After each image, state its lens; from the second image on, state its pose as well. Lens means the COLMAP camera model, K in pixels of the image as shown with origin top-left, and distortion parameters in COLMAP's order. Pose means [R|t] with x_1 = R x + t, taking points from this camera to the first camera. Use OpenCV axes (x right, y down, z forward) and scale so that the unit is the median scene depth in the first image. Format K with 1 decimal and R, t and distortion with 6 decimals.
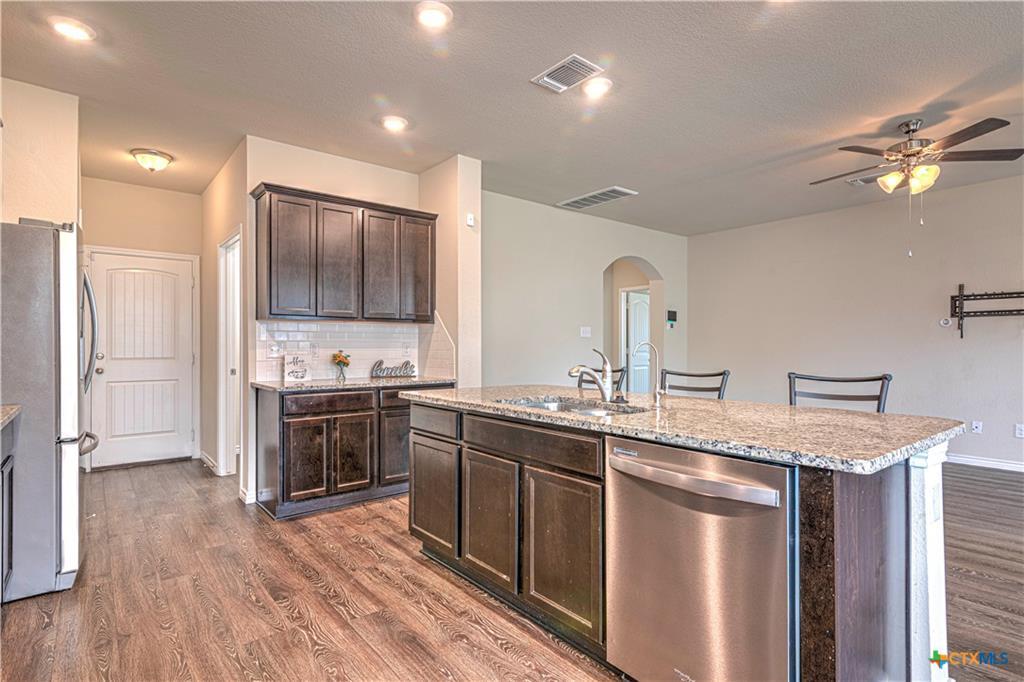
lens RADIAL K [[525.6, 0, 511.2], [0, 525.6, 344.0], [0, 0, 1]] dist [0.006319, 0.001341]
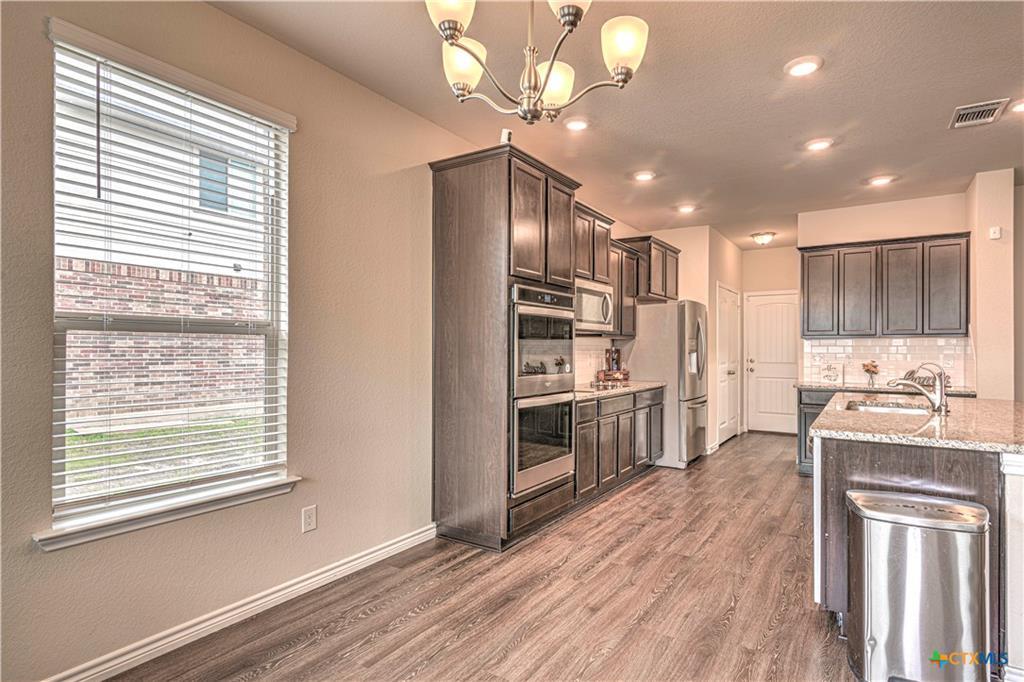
lens RADIAL K [[525.6, 0, 515.3], [0, 525.6, 343.3], [0, 0, 1]] dist [0.006319, 0.001341]
pose [[0.274152, -0.008479, -0.961649, 0.647313], [-0.009439, 0.999889, -0.011507, -0.006856], [0.961640, 0.012232, 0.274042, -0.148732]]
